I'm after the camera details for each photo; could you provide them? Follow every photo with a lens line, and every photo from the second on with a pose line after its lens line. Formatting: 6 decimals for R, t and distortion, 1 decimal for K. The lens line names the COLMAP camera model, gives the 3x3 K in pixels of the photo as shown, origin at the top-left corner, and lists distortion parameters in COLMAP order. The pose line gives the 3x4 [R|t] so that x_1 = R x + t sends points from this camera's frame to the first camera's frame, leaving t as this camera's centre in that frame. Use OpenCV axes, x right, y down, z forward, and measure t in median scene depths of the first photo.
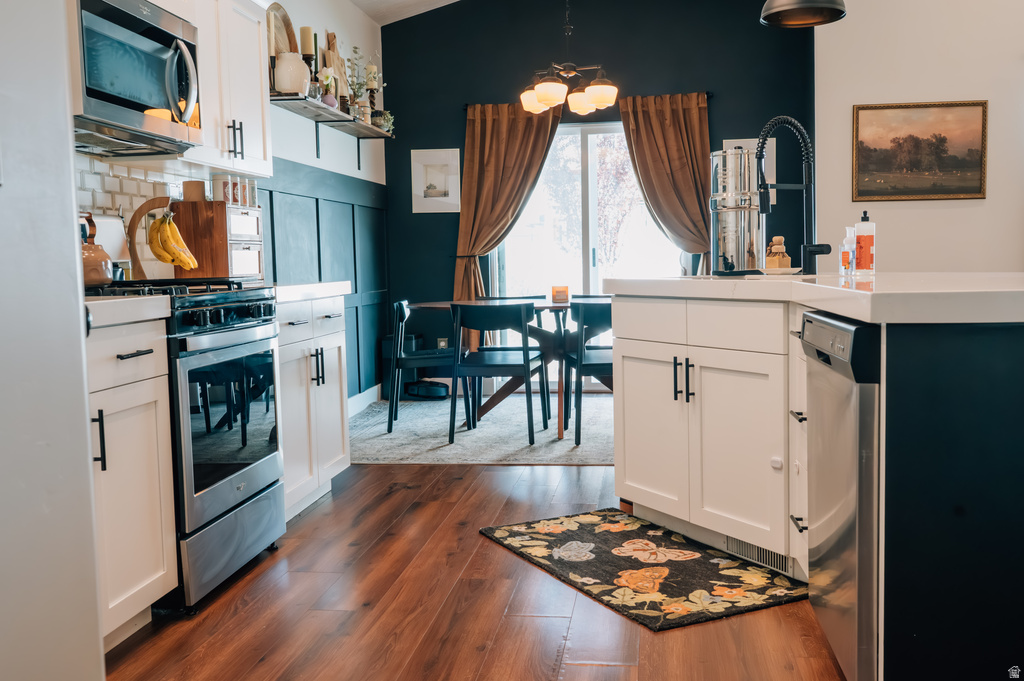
lens RADIAL K [[981.7, 0, 512.5], [0, 981.7, 340.4], [0, 0, 1]] dist [0.005601, 0.000000]
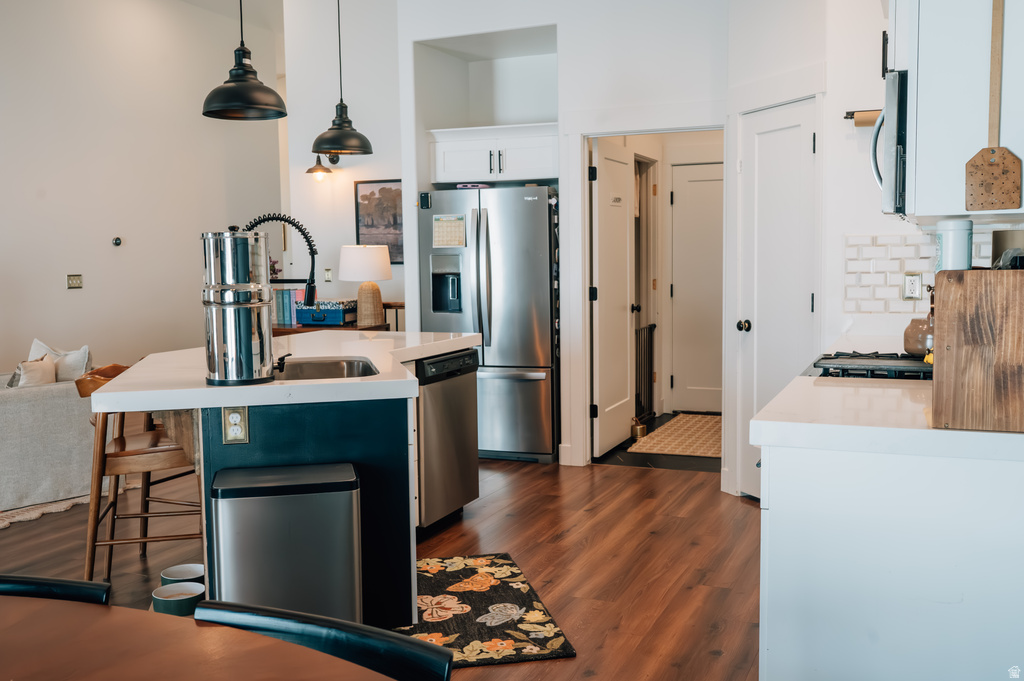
lens RADIAL K [[981.7, 0, 519.4], [0, 981.7, 343.6], [0, 0, 1]] dist [0.005601, 0.000000]
pose [[-0.967200, 0.016036, 0.253509, -0.235934], [0.057998, 0.985584, 0.158934, -0.250308], [-0.247306, 0.168425, -0.954187, 1.996325]]
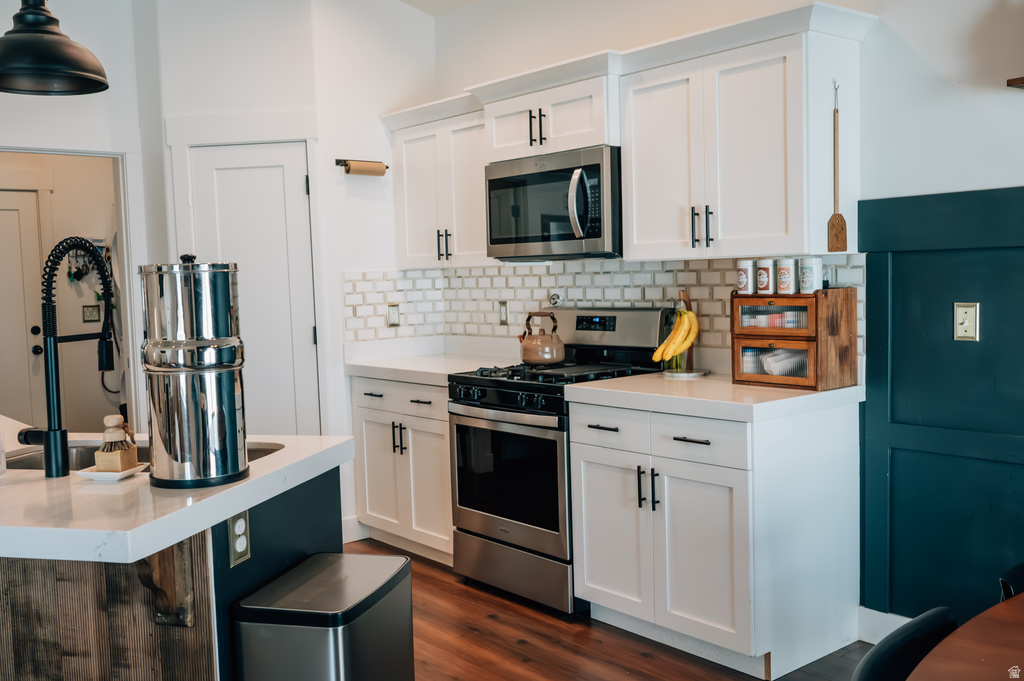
lens RADIAL K [[981.7, 0, 504.5], [0, 981.7, 348.2], [0, 0, 1]] dist [0.005601, 0.000000]
pose [[-0.660892, 0.103381, -0.743327, 0.609871], [-0.012875, 0.988759, 0.148963, -0.265620], [0.750371, 0.108019, -0.652132, 1.732513]]
